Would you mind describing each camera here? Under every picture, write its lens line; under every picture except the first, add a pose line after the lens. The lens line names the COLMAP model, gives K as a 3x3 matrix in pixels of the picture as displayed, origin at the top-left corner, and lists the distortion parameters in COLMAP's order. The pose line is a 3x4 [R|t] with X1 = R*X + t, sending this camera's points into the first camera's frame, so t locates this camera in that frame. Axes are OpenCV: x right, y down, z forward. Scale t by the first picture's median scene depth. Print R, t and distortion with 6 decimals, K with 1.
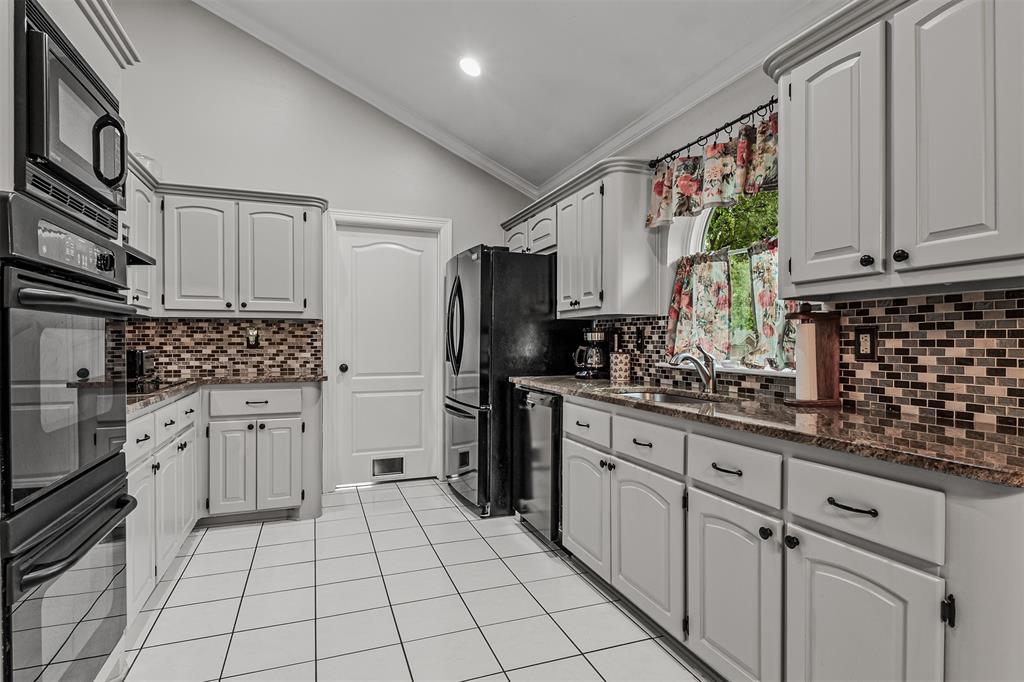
lens RADIAL K [[531.1, 0, 512.0], [0, 531.1, 341.0], [0, 0, 1]] dist [0.001722, -0.000205]
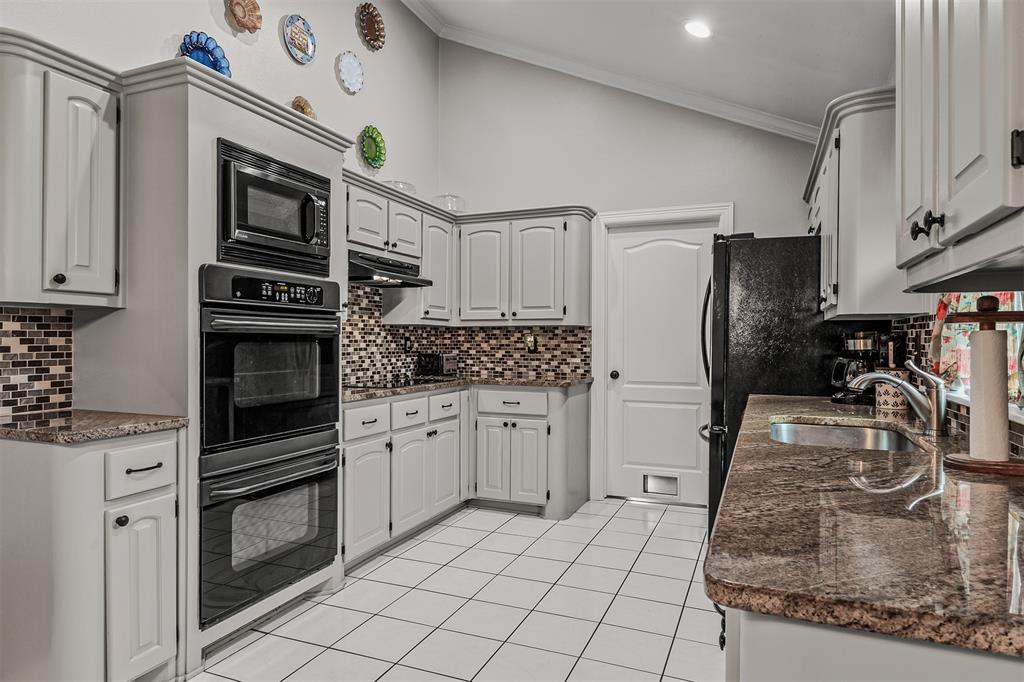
lens RADIAL K [[601.2, 0, 512.0], [0, 601.2, 341.0], [0, 0, 1]] dist [0.001957, -0.000306]
pose [[0.726873, 0.001114, -0.686771, 0.334031], [-0.002137, 0.999998, -0.000640, -0.010658], [0.686768, 0.001933, 0.726874, 0.083598]]
